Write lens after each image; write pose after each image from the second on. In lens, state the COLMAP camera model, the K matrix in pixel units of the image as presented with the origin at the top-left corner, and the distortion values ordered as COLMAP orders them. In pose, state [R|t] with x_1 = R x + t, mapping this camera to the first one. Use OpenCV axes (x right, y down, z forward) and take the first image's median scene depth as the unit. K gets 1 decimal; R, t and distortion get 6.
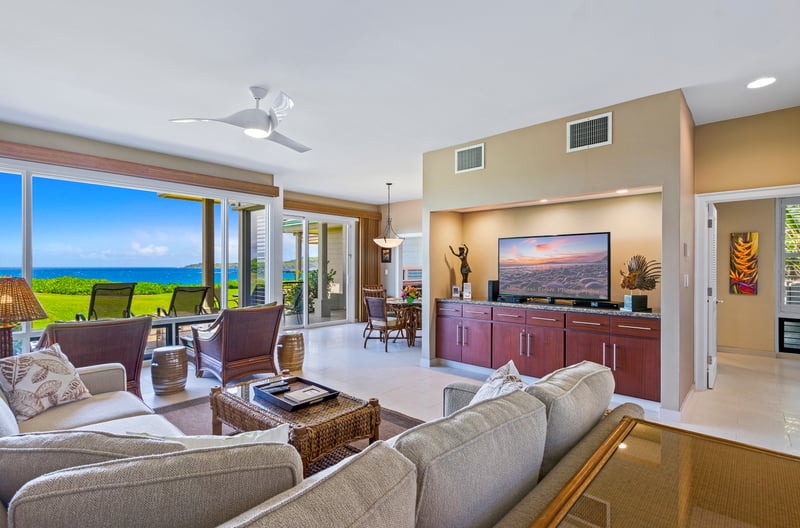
lens RADIAL K [[383.7, 0, 403.3], [0, 383.7, 262.6], [0, 0, 1]] dist [-0.036717, 0.000086]
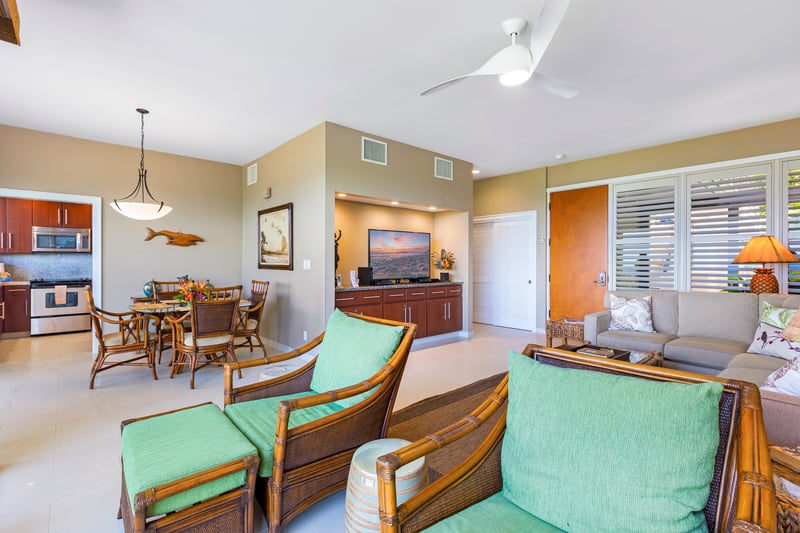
lens RADIAL K [[376.2, 0, 396.9], [0, 376.2, 261.7], [0, 0, 1]] dist [0.000394, 0.000559]
pose [[0.107728, -0.001361, 0.994180, -0.760512], [-0.012641, 0.999916, 0.002739, 0.025234], [-0.994100, -0.012862, 0.107701, 0.742554]]
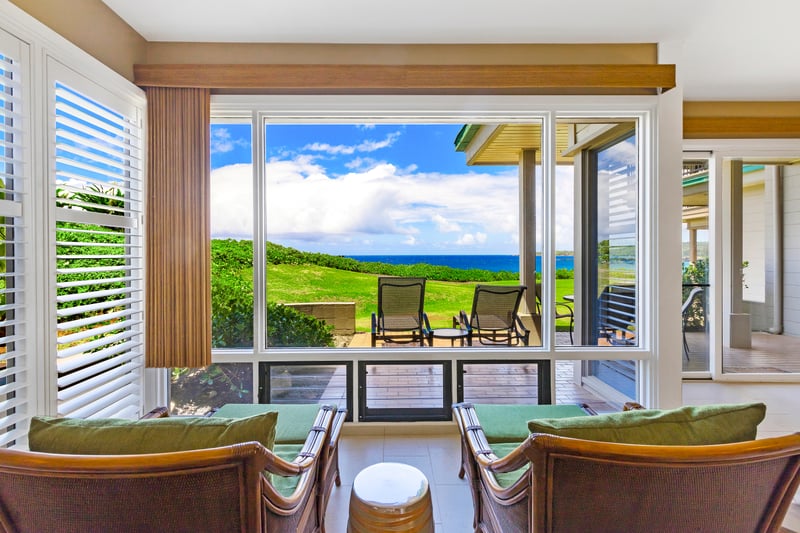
lens RADIAL K [[369.4, 0, 401.7], [0, 369.4, 257.3], [0, 0, 1]] dist [-0.000914, 0.000108]
pose [[0.681895, 0.000489, -0.731450, -0.291774], [0.009562, 0.999908, 0.009583, 0.011637], [0.731388, -0.013528, 0.681828, 0.621553]]
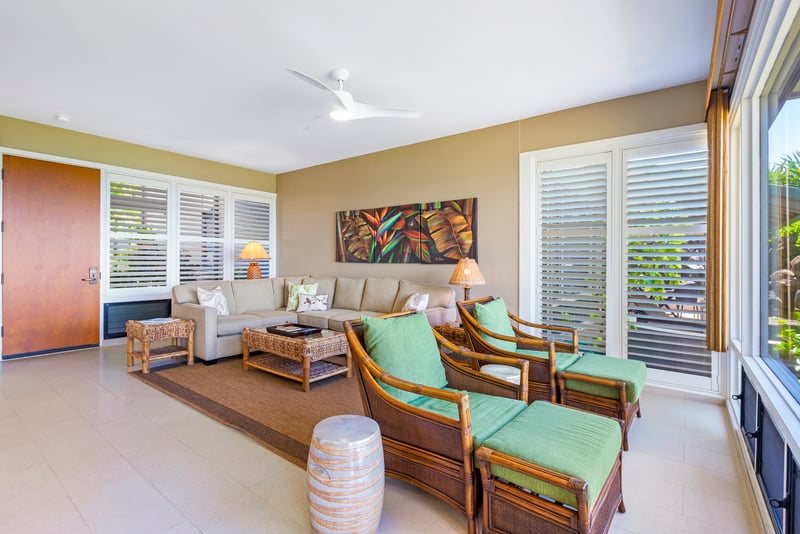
lens RADIAL K [[369.4, 0, 401.7], [0, 369.4, 257.8], [0, 0, 1]] dist [-0.000914, 0.000108]
pose [[-0.996168, -0.013871, -0.086359, -0.288416], [-0.012380, 0.999765, -0.017772, 0.031272], [0.086585, -0.016635, -0.996106, 1.282287]]
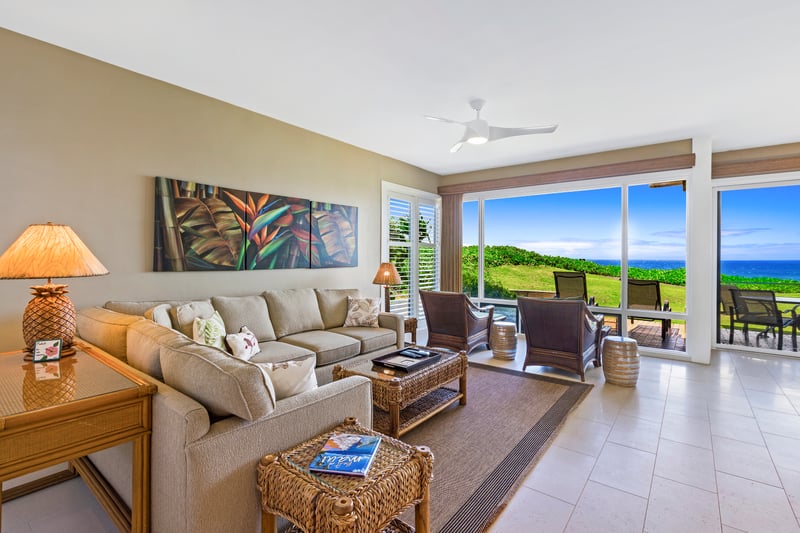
lens RADIAL K [[376.2, 0, 396.9], [0, 376.2, 261.7], [0, 0, 1]] dist [0.000394, 0.000559]
pose [[0.068927, 0.009866, -0.997573, 0.481917], [0.007727, 0.999916, 0.010423, 0.005523], [0.997592, -0.008427, 0.068845, 0.447213]]
